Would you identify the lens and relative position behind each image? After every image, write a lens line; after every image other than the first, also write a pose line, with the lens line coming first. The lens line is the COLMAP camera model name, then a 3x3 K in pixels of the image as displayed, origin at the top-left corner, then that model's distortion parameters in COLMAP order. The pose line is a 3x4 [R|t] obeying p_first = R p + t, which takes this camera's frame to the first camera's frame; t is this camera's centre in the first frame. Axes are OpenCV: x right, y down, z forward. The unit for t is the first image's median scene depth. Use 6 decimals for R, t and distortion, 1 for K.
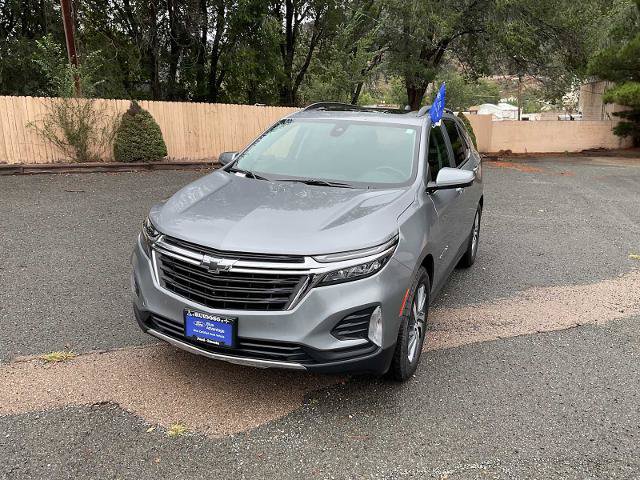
lens RADIAL K [[531.7, 0, 319.2], [0, 531.7, 240.7], [0, 0, 1]] dist [0.067101, -0.114530]
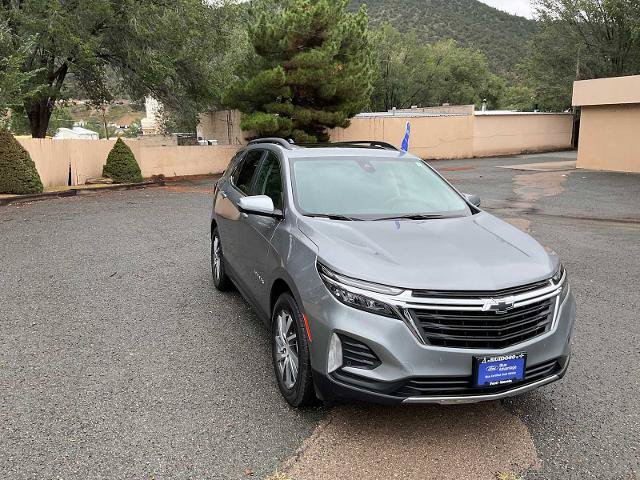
lens RADIAL K [[531.7, 0, 315.4], [0, 531.7, 243.1], [0, 0, 1]] dist [0.067101, -0.114530]
pose [[0.738924, -0.142935, 0.658453, -1.014223], [0.167967, 0.985465, 0.025427, -0.142250], [-0.652517, 0.091810, 0.752192, 0.418615]]
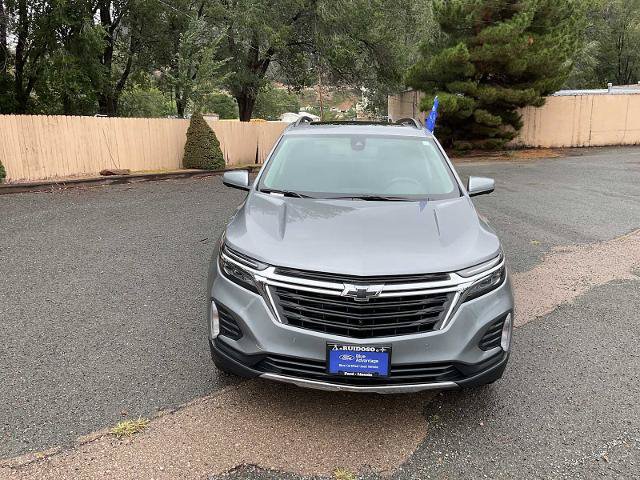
lens RADIAL K [[531.7, 0, 316.3], [0, 531.7, 241.2], [0, 0, 1]] dist [0.067101, -0.114530]
pose [[0.939323, -0.091125, 0.330711, -0.527379], [0.095775, 0.995400, 0.002244, -0.050044], [-0.329394, 0.029566, 0.943730, 0.125434]]
